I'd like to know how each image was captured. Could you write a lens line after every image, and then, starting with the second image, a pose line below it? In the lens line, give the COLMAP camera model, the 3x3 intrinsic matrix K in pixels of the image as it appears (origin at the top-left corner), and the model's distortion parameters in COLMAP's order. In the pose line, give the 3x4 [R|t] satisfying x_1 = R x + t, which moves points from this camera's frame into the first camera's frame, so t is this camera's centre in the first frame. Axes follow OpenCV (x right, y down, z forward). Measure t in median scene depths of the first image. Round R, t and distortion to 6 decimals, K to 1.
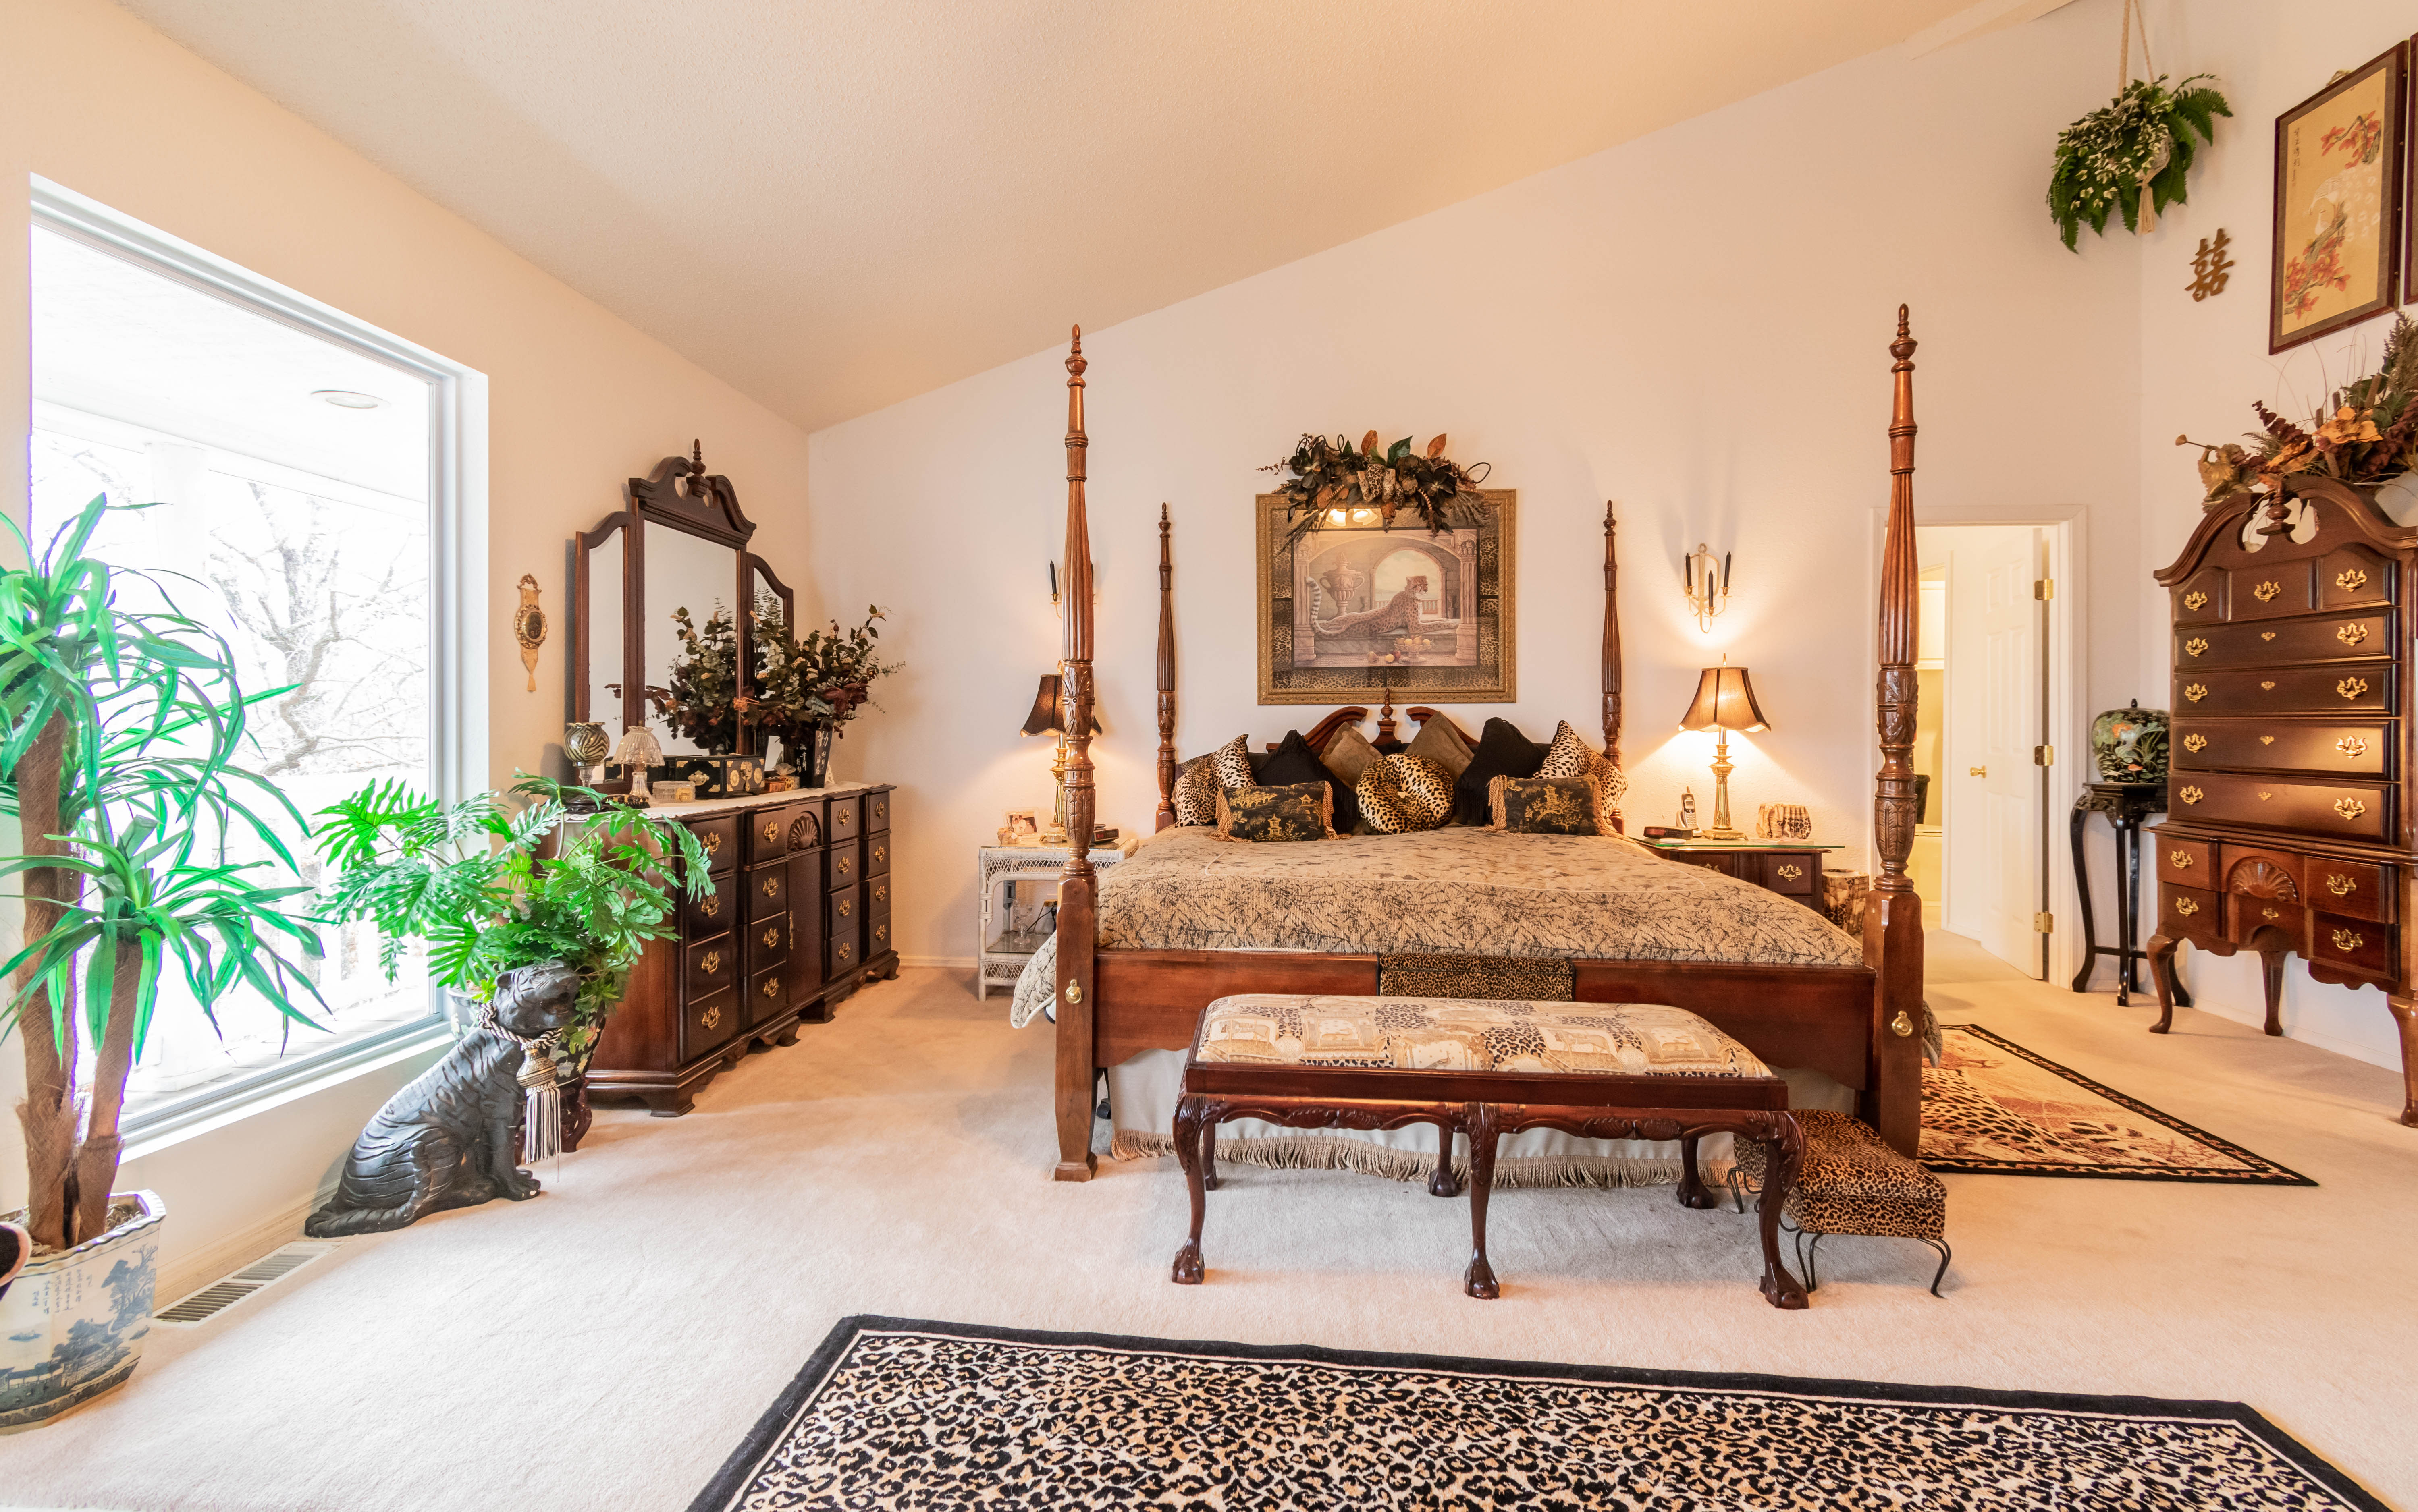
lens RADIAL K [[1091.7, 0, 1208.6], [0, 1091.7, 729.4], [0, 0, 1]] dist [0.001950, -0.001835]
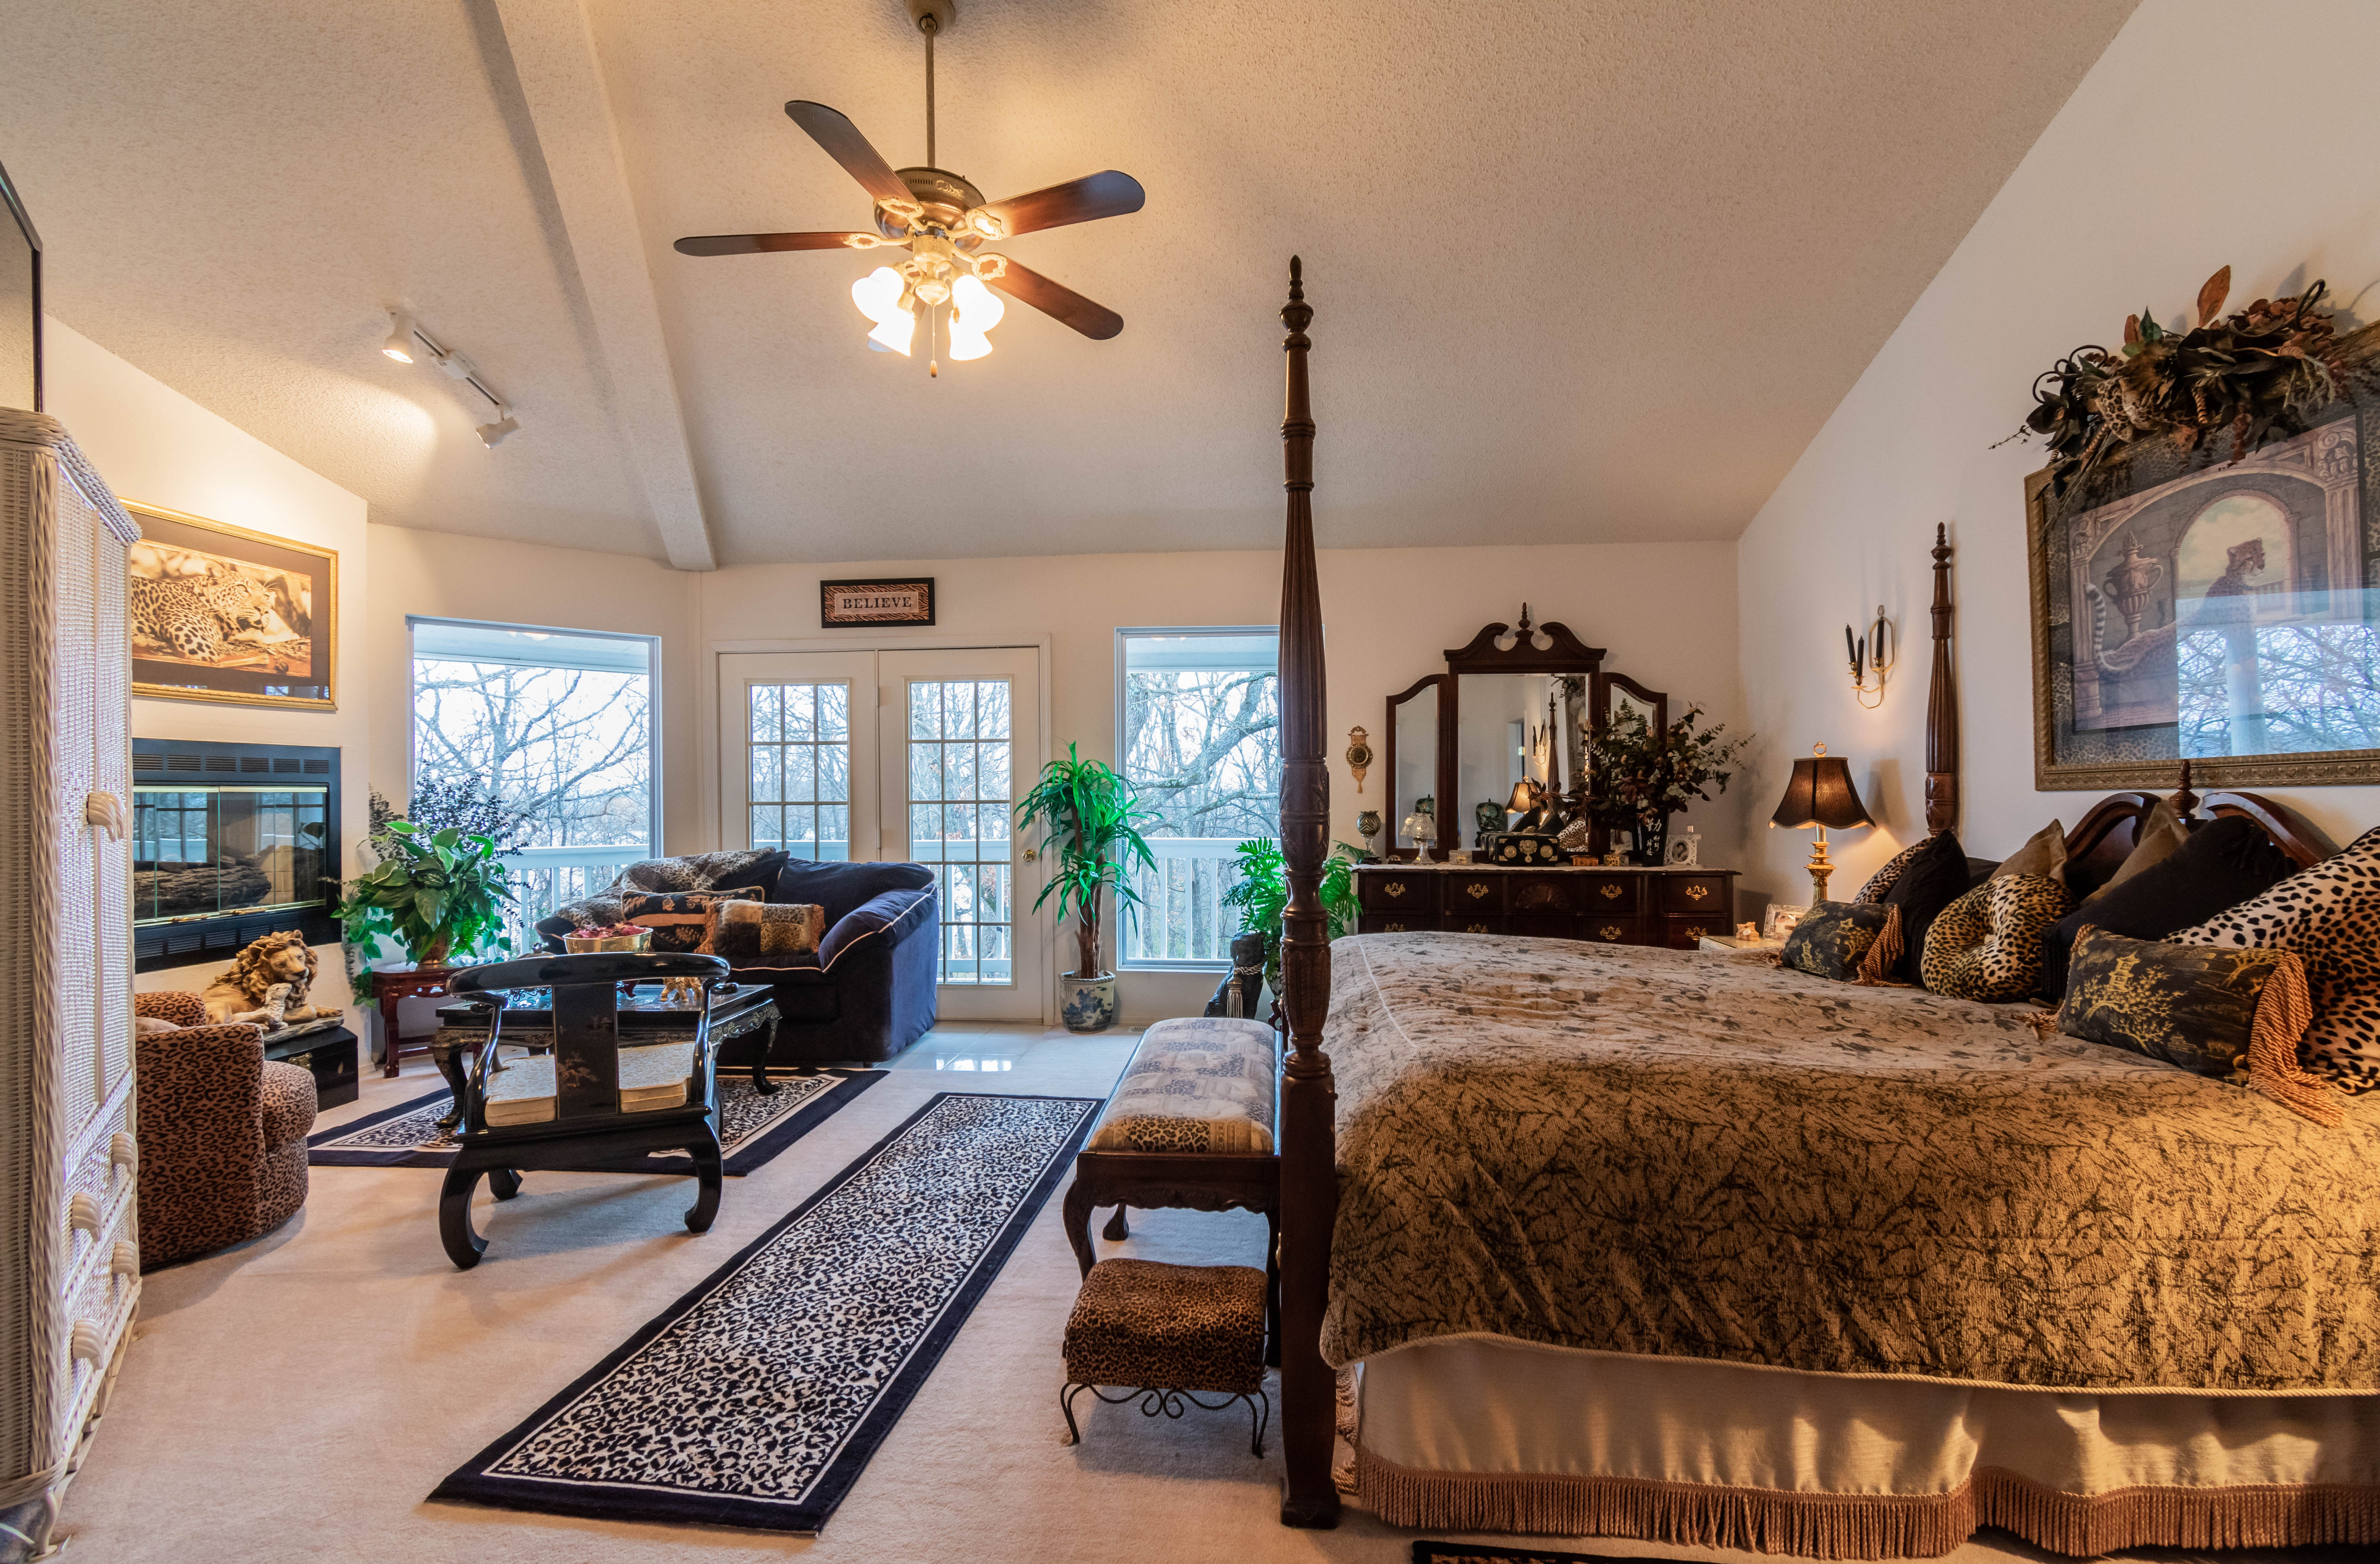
lens RADIAL K [[1033.5, 0, 1197.9], [0, 1033.5, 811.1], [0, 0, 1]] dist [0.000279, -0.008310]
pose [[-0.022217, 0.014817, -0.999643, 0.903423], [0.000811, 0.999890, 0.014802, -0.025358], [0.999753, -0.000482, -0.022227, 0.662249]]
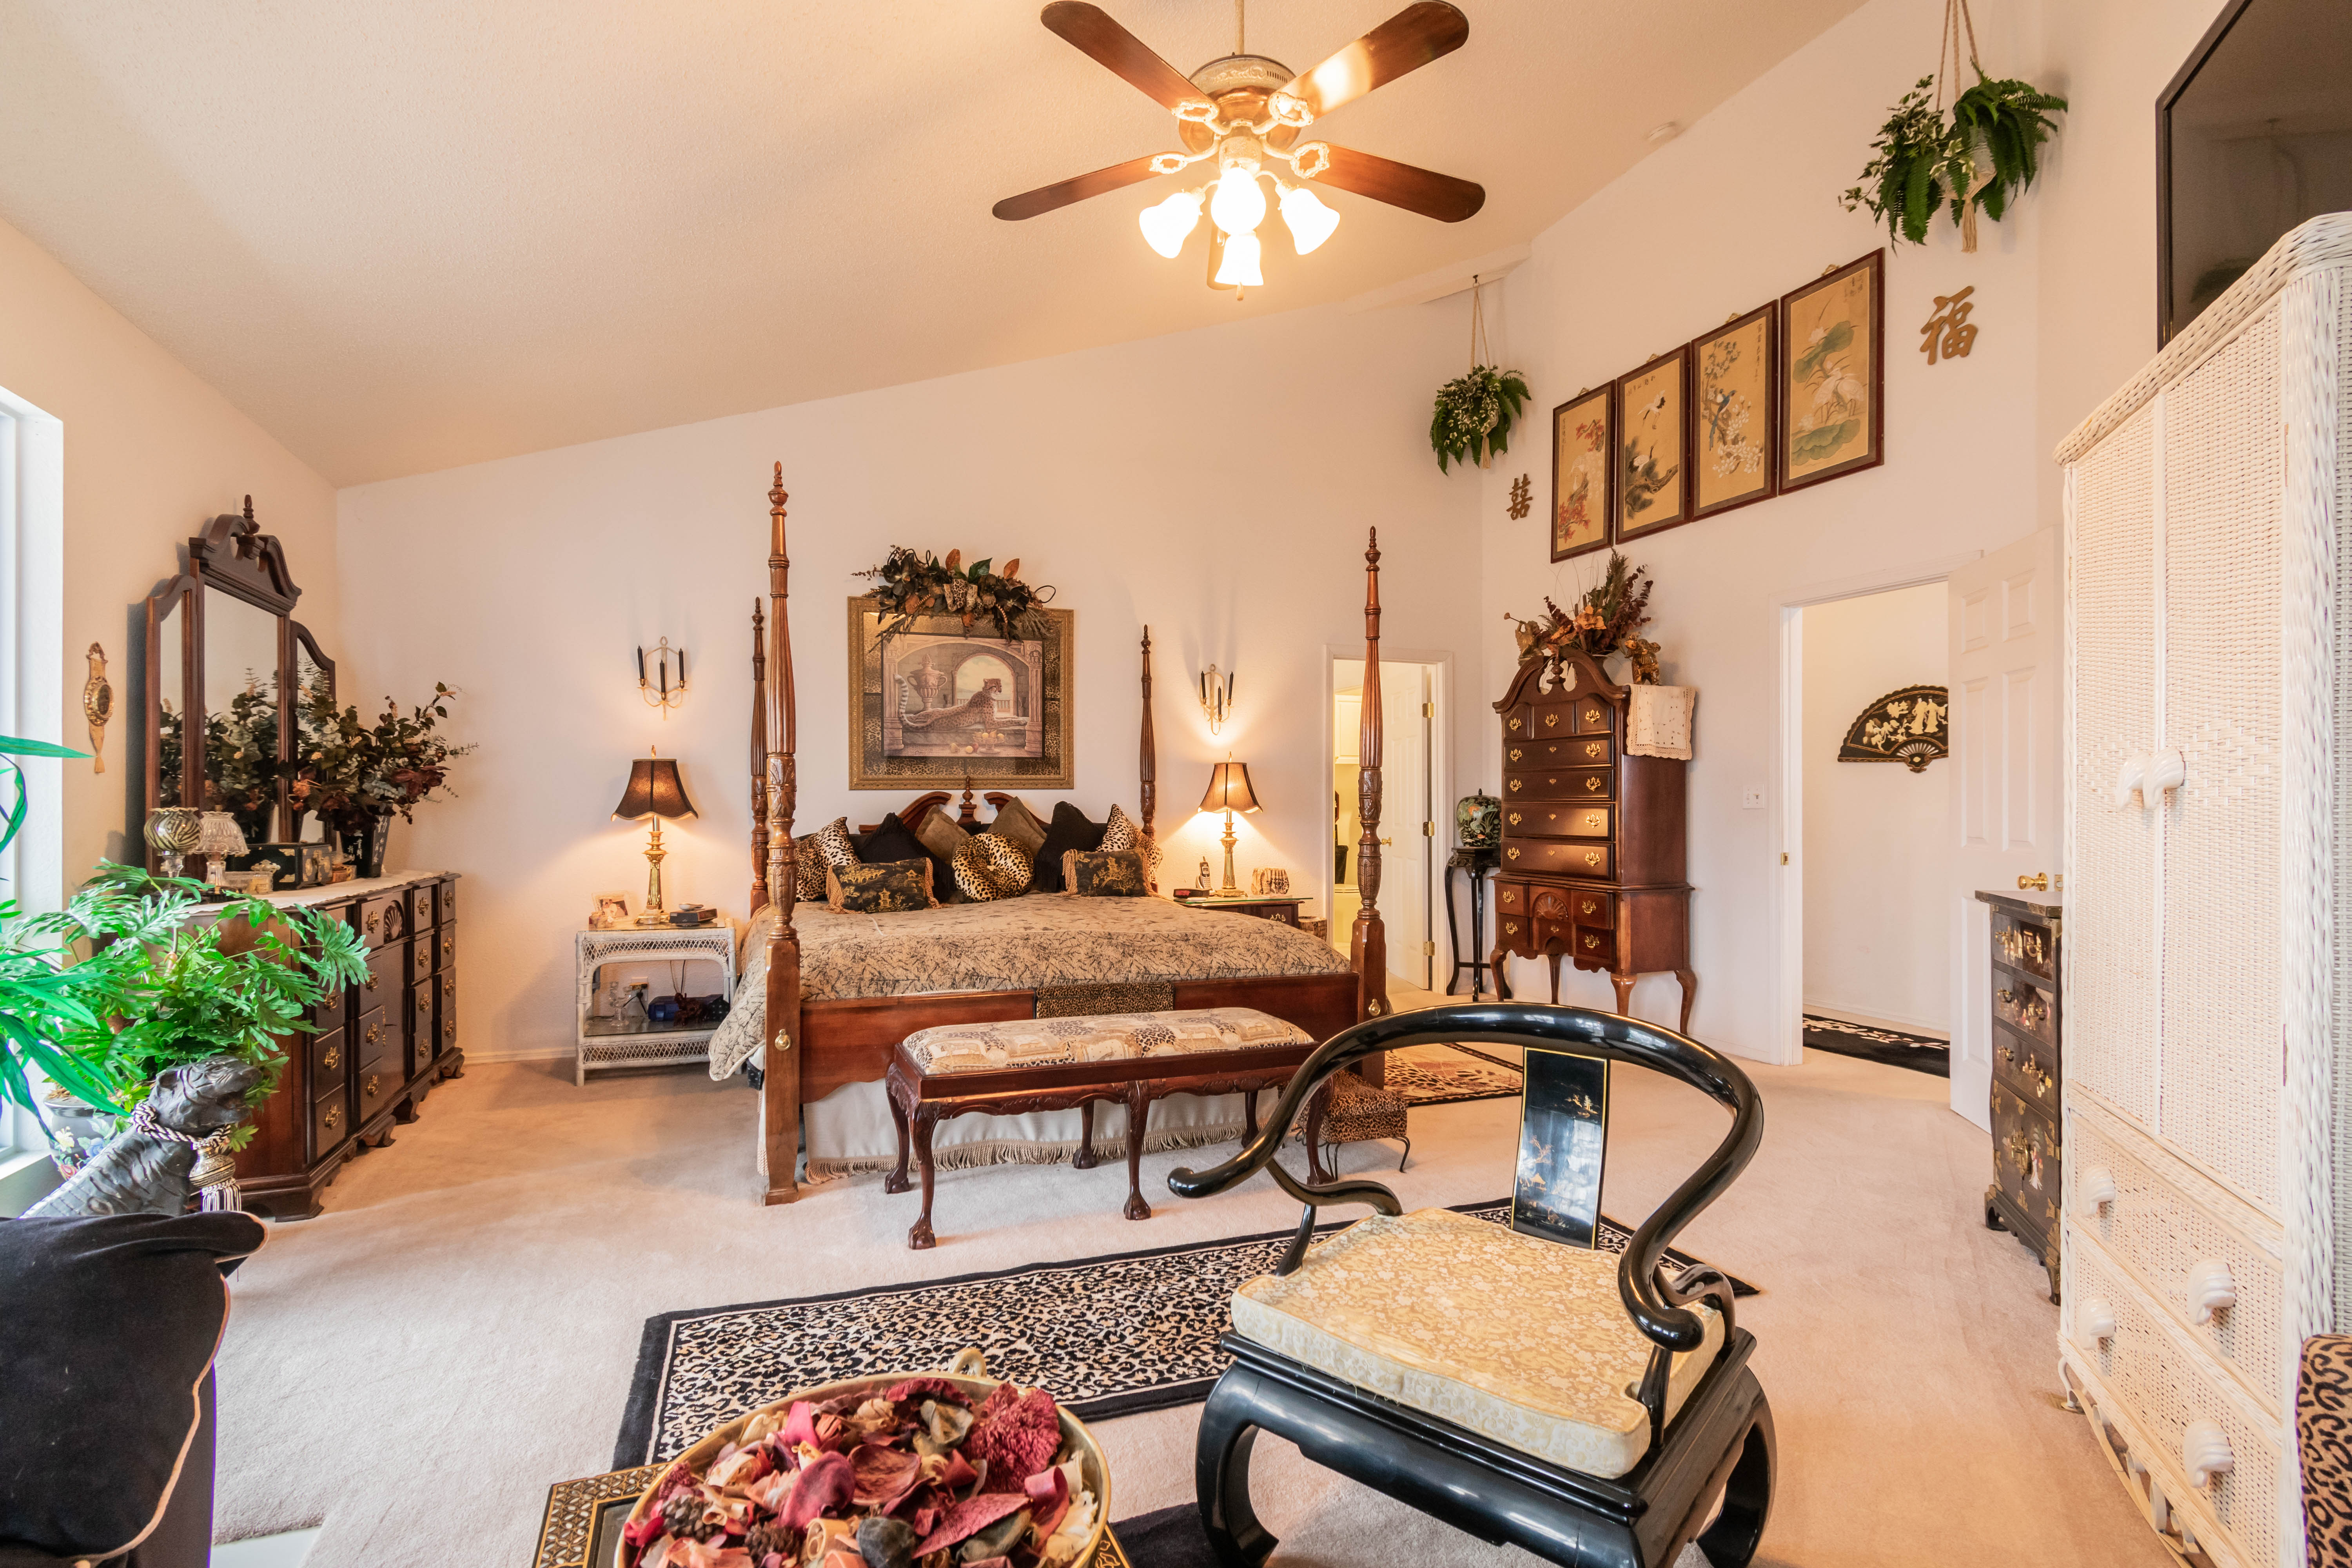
lens RADIAL K [[1102.7, 0, 1171.2], [0, 1102.7, 804.2], [0, 0, 1]] dist [-0.001001, -0.000385]
pose [[0.901615, -0.000834, 0.432538, -0.185298], [0.003677, 0.999977, -0.005737, -0.001008], [-0.432523, 0.006764, 0.901597, -0.167444]]
